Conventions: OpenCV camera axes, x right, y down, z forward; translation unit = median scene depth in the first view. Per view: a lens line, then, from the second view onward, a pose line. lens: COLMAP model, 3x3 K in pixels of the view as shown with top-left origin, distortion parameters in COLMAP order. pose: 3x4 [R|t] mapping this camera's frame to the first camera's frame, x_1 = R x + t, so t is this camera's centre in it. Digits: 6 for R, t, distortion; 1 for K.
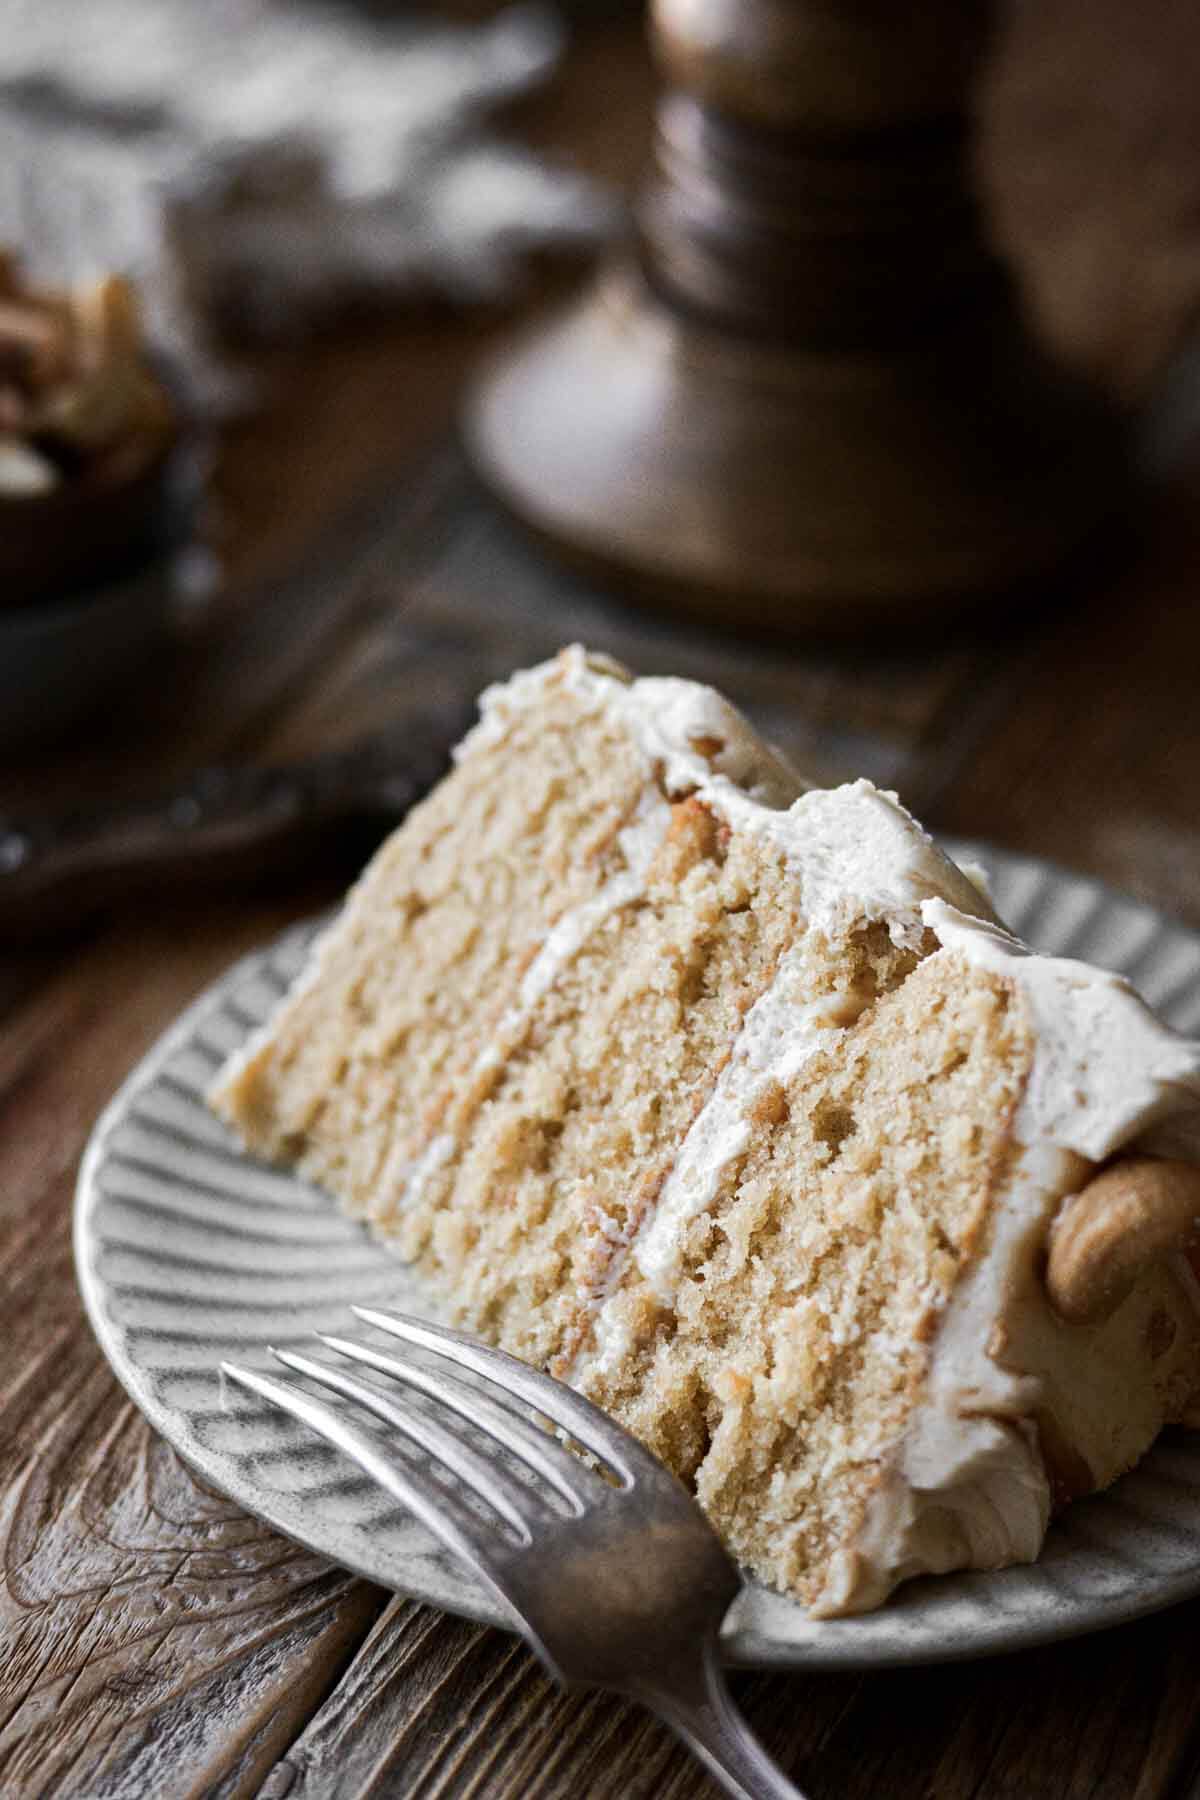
lens RADIAL K [[4217.5, 0, 600.0], [0, 4217.5, 900.0], [0, 0, 1]] dist [-0.300376, 1.010896]
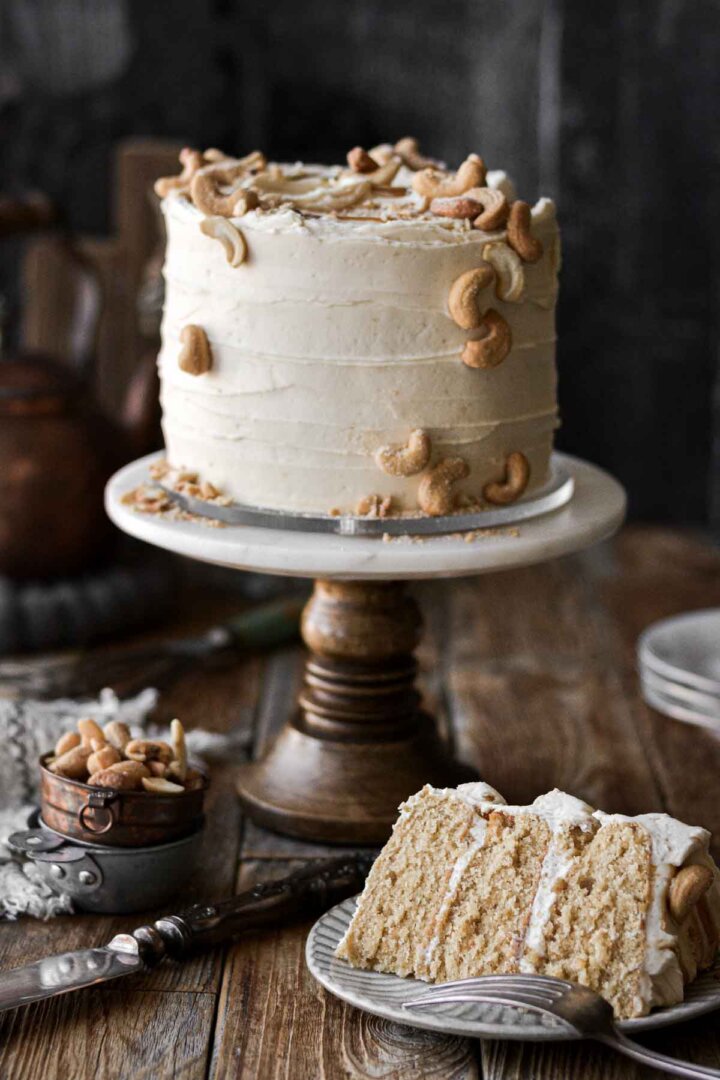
lens RADIAL K [[2530.5, 0, 360.0], [0, 2530.5, 540.0], [0, 0, 1]] dist [-0.300376, 1.010896]
pose [[0.941739, -0.100853, 0.320867, -0.667263], [0.205078, 0.928315, -0.310119, 0.356370], [-0.266589, 0.357855, 0.894914, -0.710606]]
